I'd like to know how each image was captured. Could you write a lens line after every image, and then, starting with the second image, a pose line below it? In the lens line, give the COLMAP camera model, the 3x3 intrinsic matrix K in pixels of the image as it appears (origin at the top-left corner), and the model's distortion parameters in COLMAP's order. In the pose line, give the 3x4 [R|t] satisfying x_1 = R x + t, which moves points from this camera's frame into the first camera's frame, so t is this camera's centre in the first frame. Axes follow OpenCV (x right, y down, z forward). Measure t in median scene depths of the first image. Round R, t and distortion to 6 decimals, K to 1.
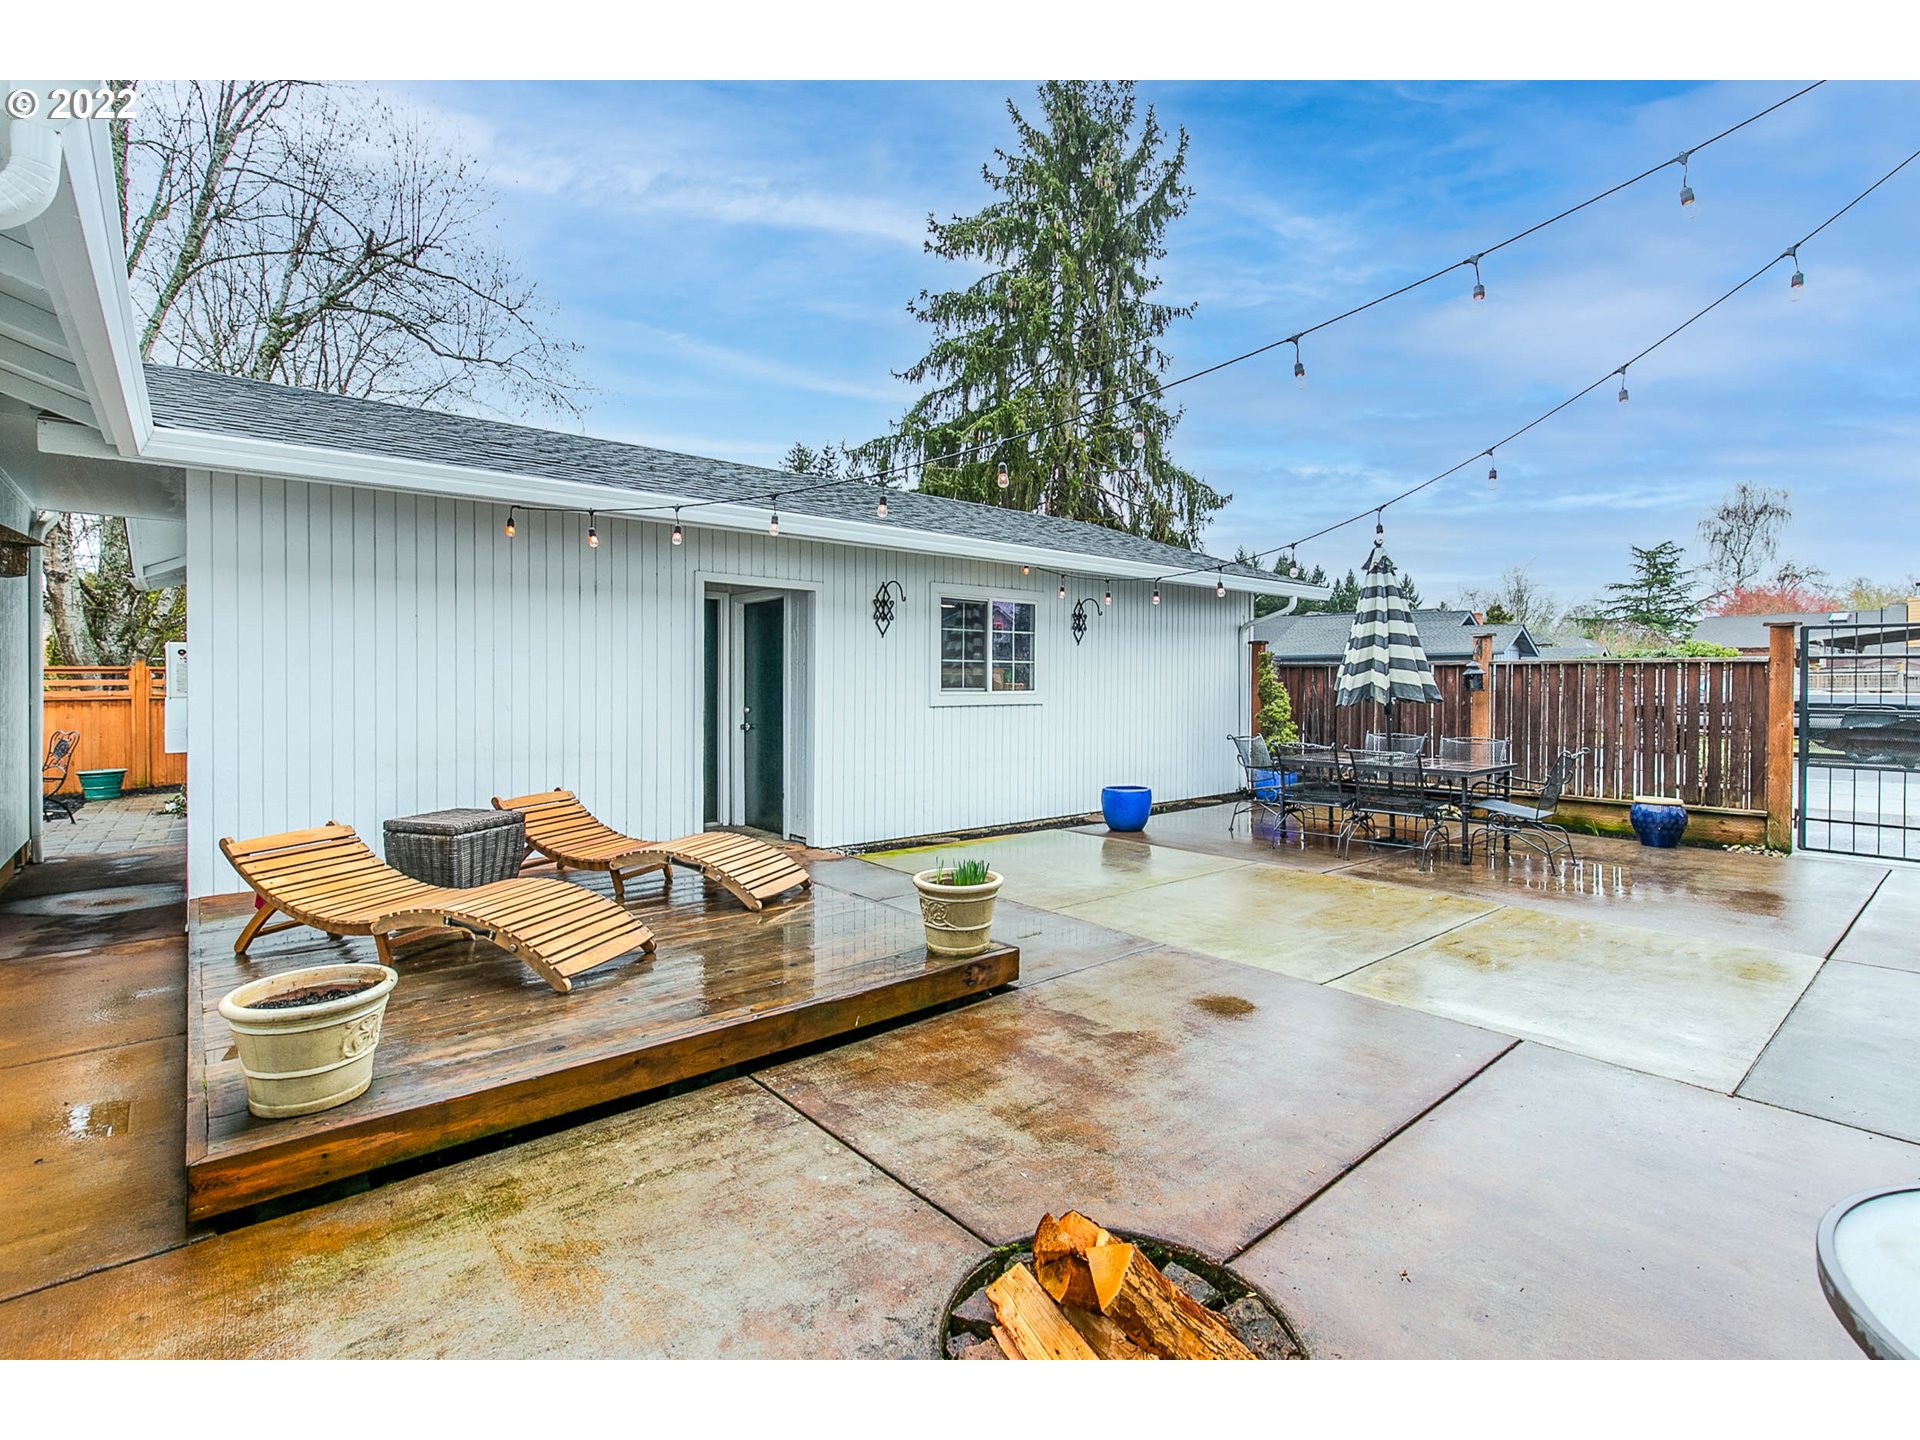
lens RADIAL K [[880.0, 0, 954.7], [0, 880.0, 705.6], [0, 0, 1]] dist [0.017576, -0.000203]
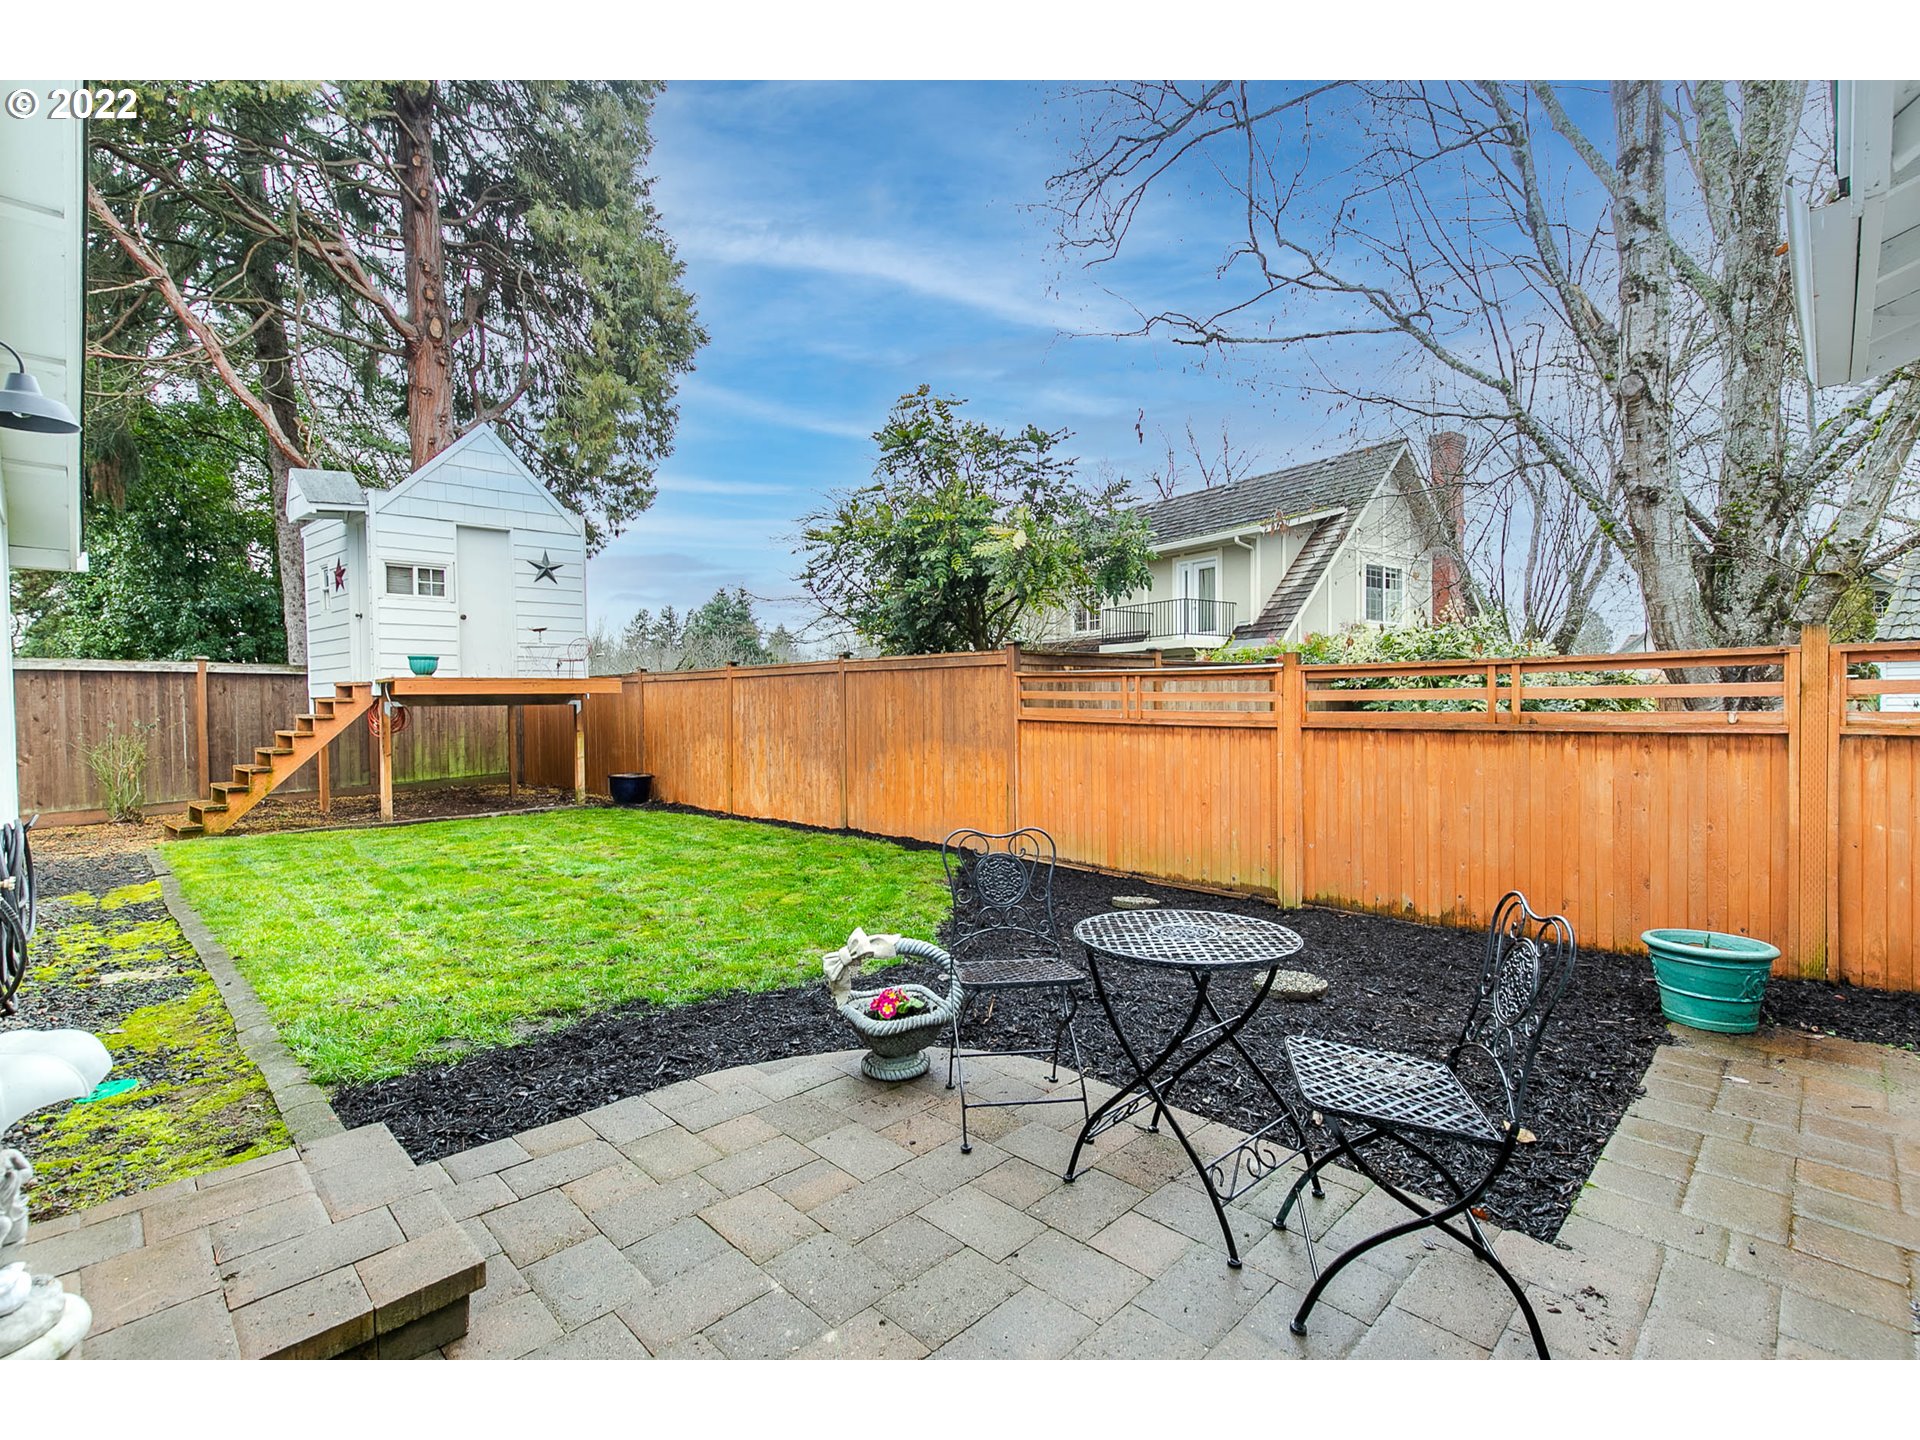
lens RADIAL K [[880.0, 0, 954.7], [0, 880.0, 705.6], [0, 0, 1]] dist [0.017576, -0.000203]
pose [[0.090597, 0.001322, -0.995887, -0.491180], [-0.009325, 0.999956, 0.000480, -0.013670], [0.995844, 0.009243, 0.090605, 0.522578]]
